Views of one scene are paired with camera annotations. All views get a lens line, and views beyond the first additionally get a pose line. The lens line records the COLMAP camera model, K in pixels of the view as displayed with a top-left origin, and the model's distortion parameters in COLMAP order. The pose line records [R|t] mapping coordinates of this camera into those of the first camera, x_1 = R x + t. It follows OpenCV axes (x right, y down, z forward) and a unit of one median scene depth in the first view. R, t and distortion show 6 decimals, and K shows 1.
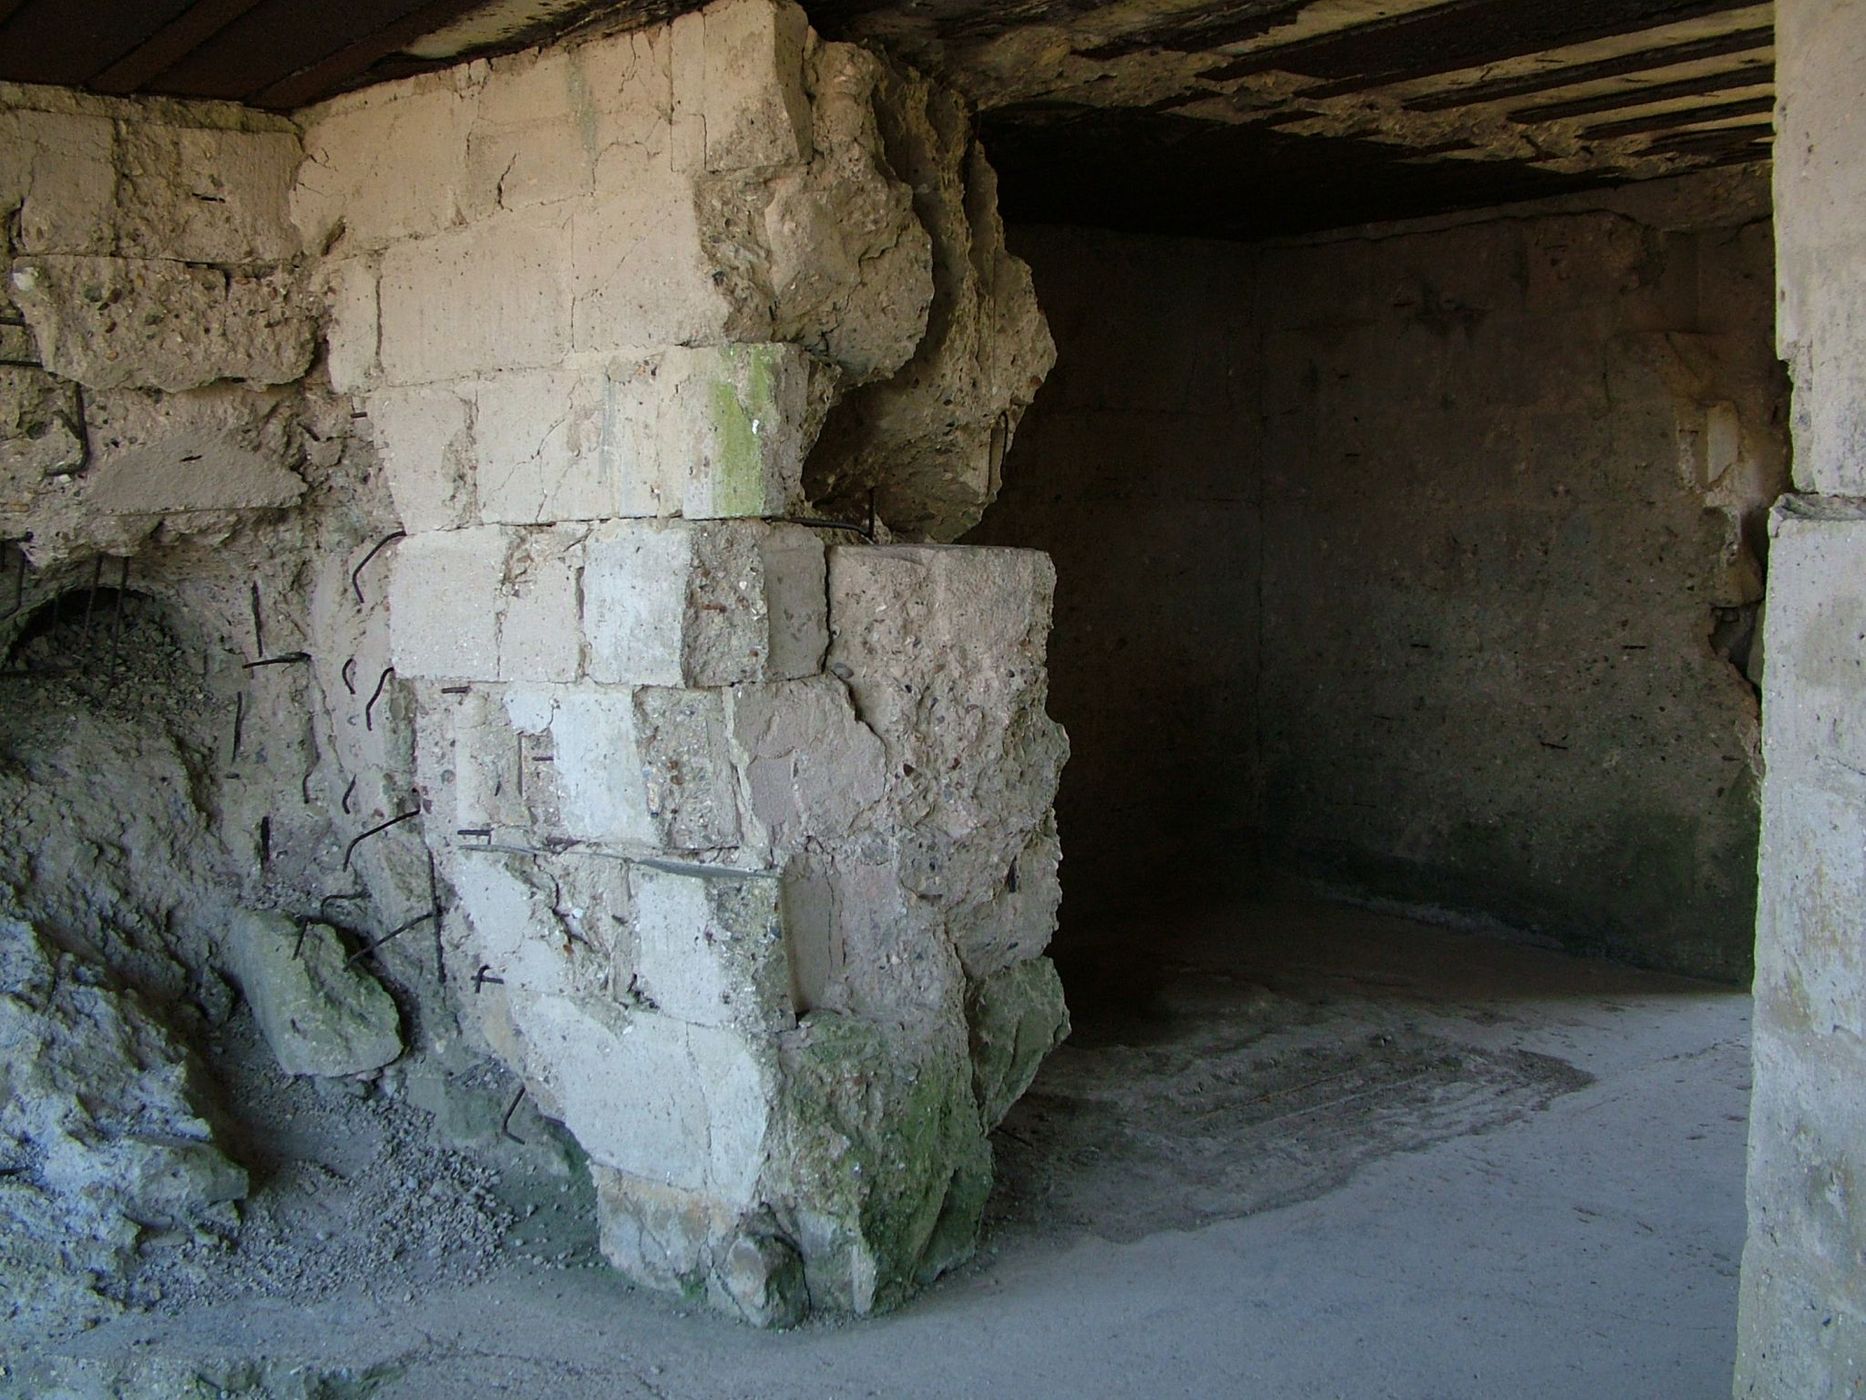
lens RADIAL K [[1940.6, 0, 933.0], [0, 1940.6, 700.0], [0, 0, 1]] dist [-0.127844, 0.105077]
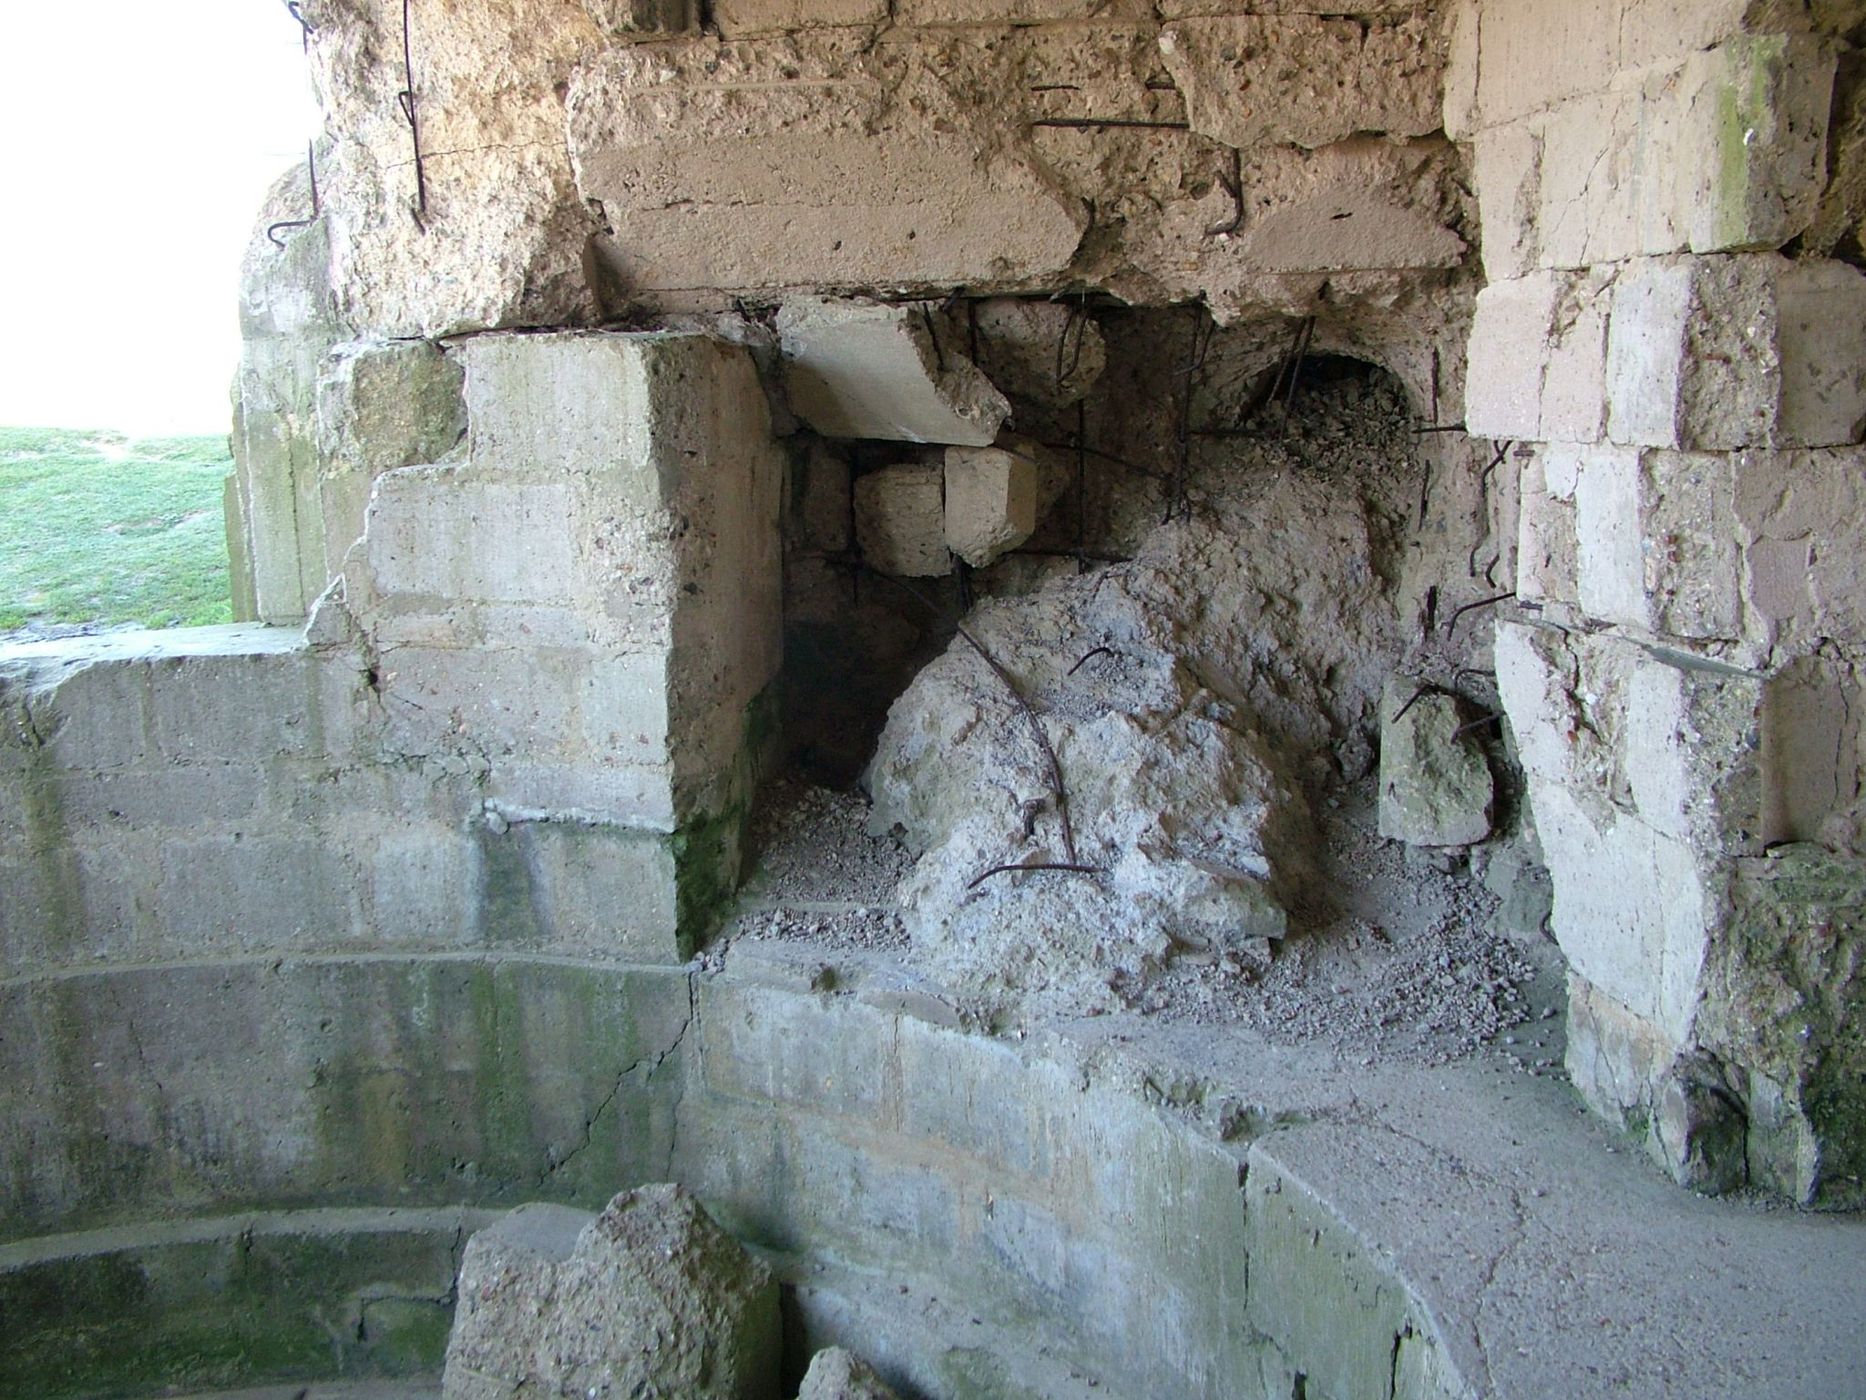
lens RADIAL K [[1940.6, 0, 933.0], [0, 1940.6, 700.0], [0, 0, 1]] dist [-0.127844, 0.105077]
pose [[0.711827, 0.130392, -0.690145, 0.216976], [-0.065479, 0.990657, 0.119633, 0.022486], [0.699296, -0.039968, 0.713714, 0.132661]]
